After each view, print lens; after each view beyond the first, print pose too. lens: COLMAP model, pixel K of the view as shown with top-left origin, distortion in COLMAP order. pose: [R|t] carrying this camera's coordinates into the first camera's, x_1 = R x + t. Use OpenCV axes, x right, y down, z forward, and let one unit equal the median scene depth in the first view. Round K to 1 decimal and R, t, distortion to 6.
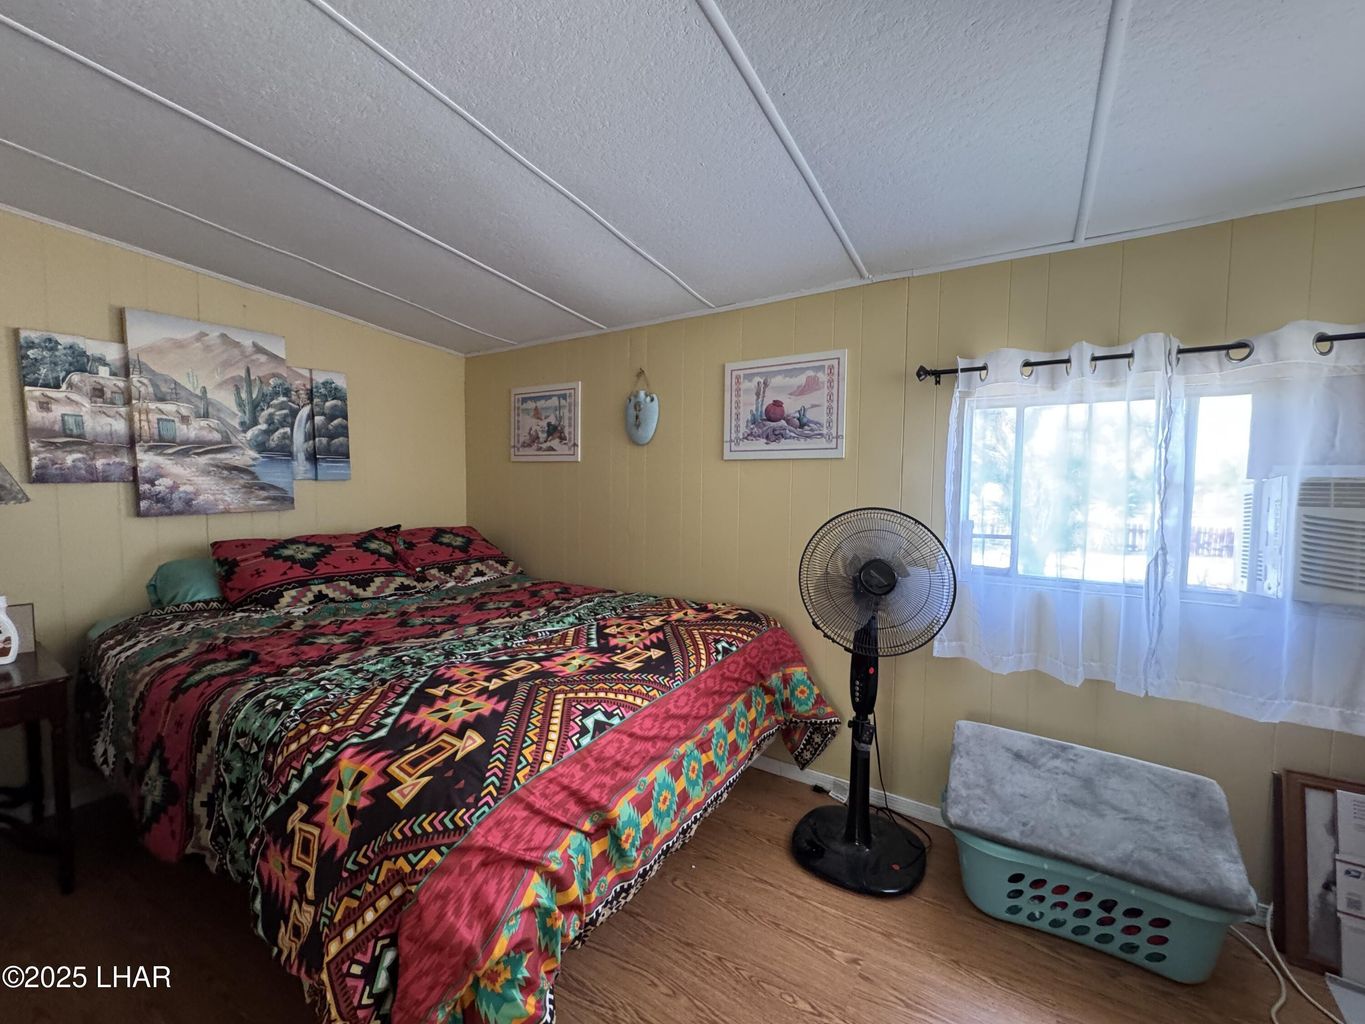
lens RADIAL K [[546.4, 0, 681.0], [0, 546.4, 511.8], [0, 0, 1]] dist [-0.000780, 0.000058]
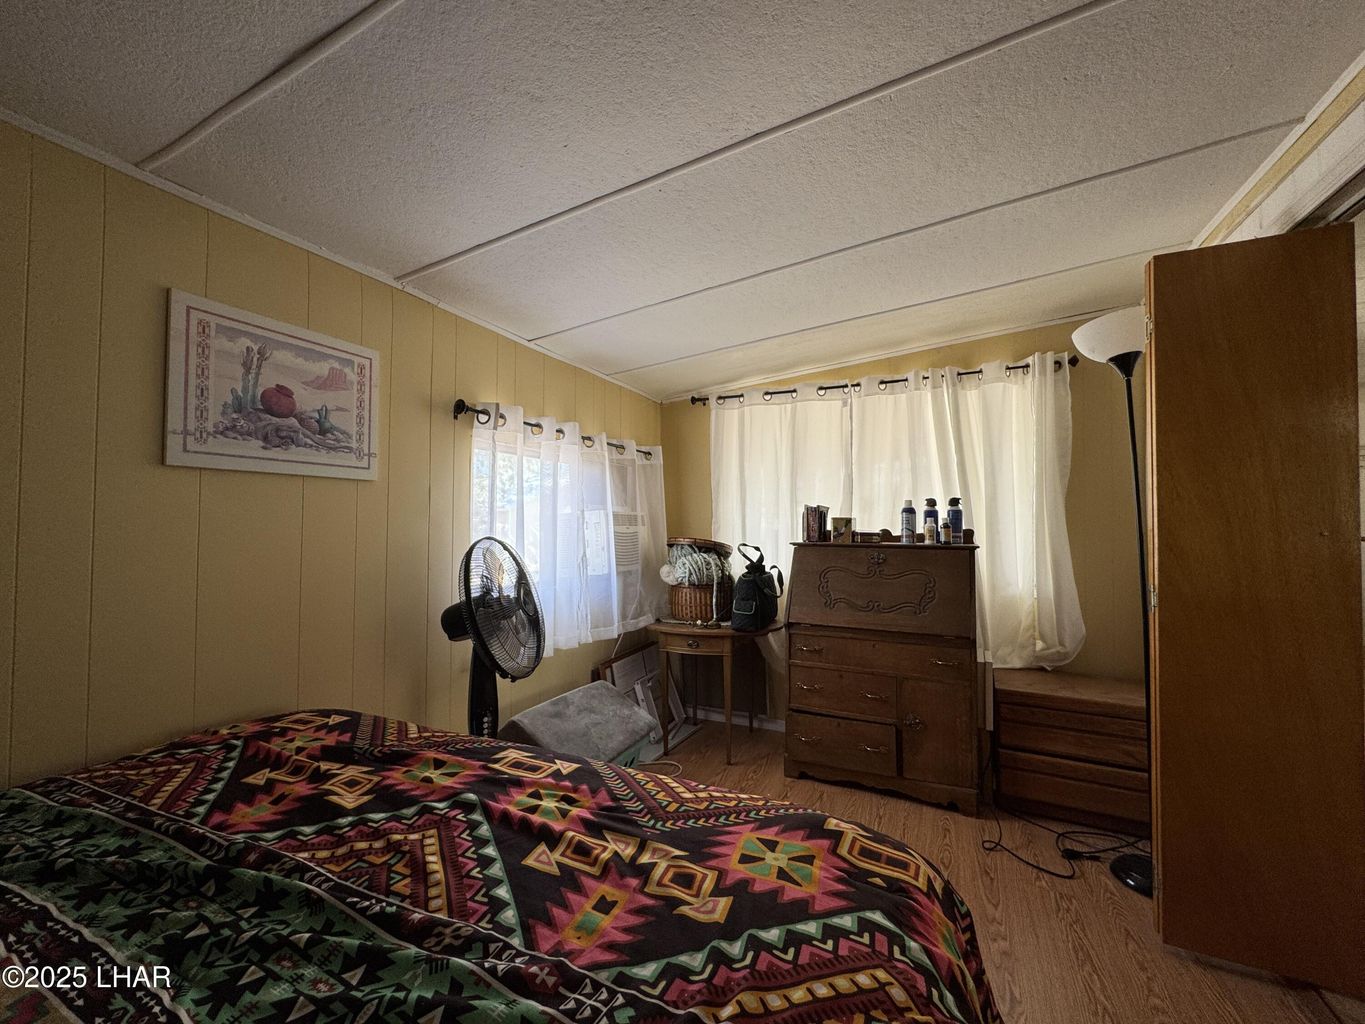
lens RADIAL K [[546.4, 0, 681.0], [0, 546.4, 511.8], [0, 0, 1]] dist [-0.000780, 0.000058]
pose [[-0.124041, 0.009392, 0.992233, -0.573742], [0.048214, 0.998831, -0.003427, -0.027268], [-0.991105, 0.047414, -0.124349, 0.646823]]
